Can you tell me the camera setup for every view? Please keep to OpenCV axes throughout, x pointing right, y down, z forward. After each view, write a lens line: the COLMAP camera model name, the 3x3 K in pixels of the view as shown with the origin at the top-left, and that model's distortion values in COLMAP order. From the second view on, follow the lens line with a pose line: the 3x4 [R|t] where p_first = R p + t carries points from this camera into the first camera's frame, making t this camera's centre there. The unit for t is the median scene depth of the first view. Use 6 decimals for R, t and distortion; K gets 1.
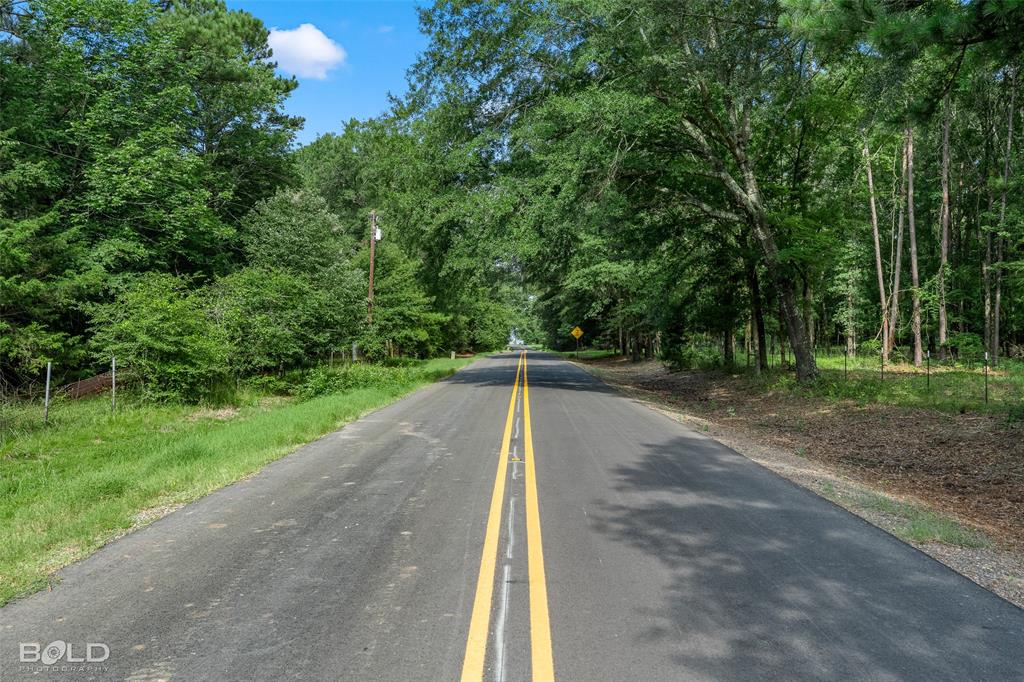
lens RADIAL K [[848.5, 0, 510.6], [0, 848.5, 345.1], [0, 0, 1]] dist [-0.001024, 0.000629]
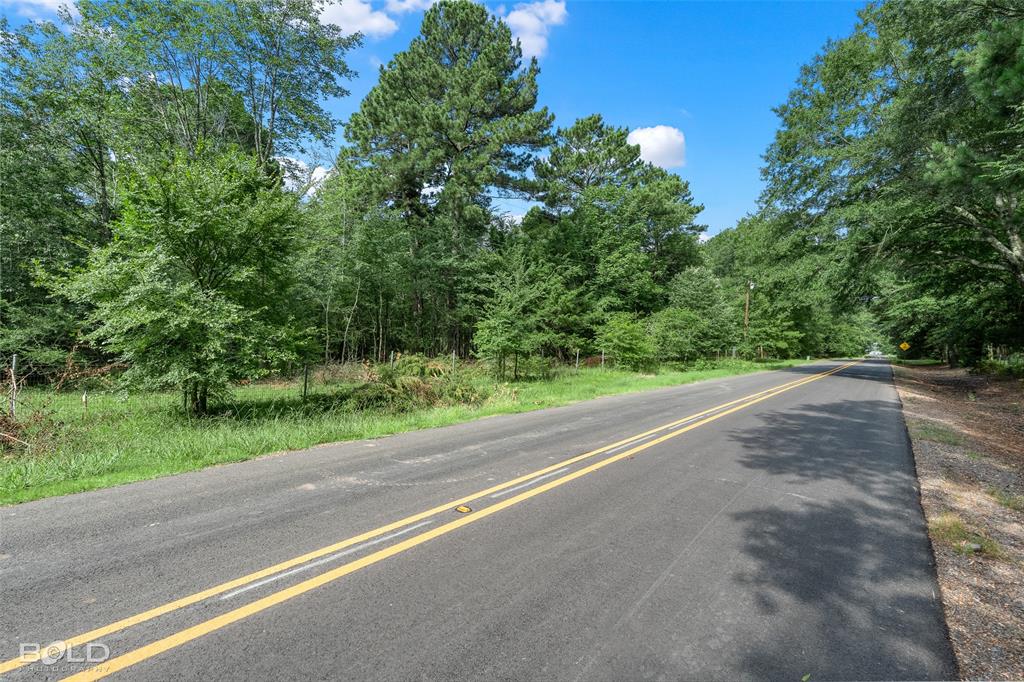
lens RADIAL K [[848.5, 0, 511.6], [0, 848.5, 343.3], [0, 0, 1]] dist [-0.001024, 0.000629]
pose [[0.817975, 0.018806, -0.574946, 0.552295], [-0.031728, 0.999419, -0.012449, 0.030202], [0.574378, 0.028425, 0.818097, -0.872021]]
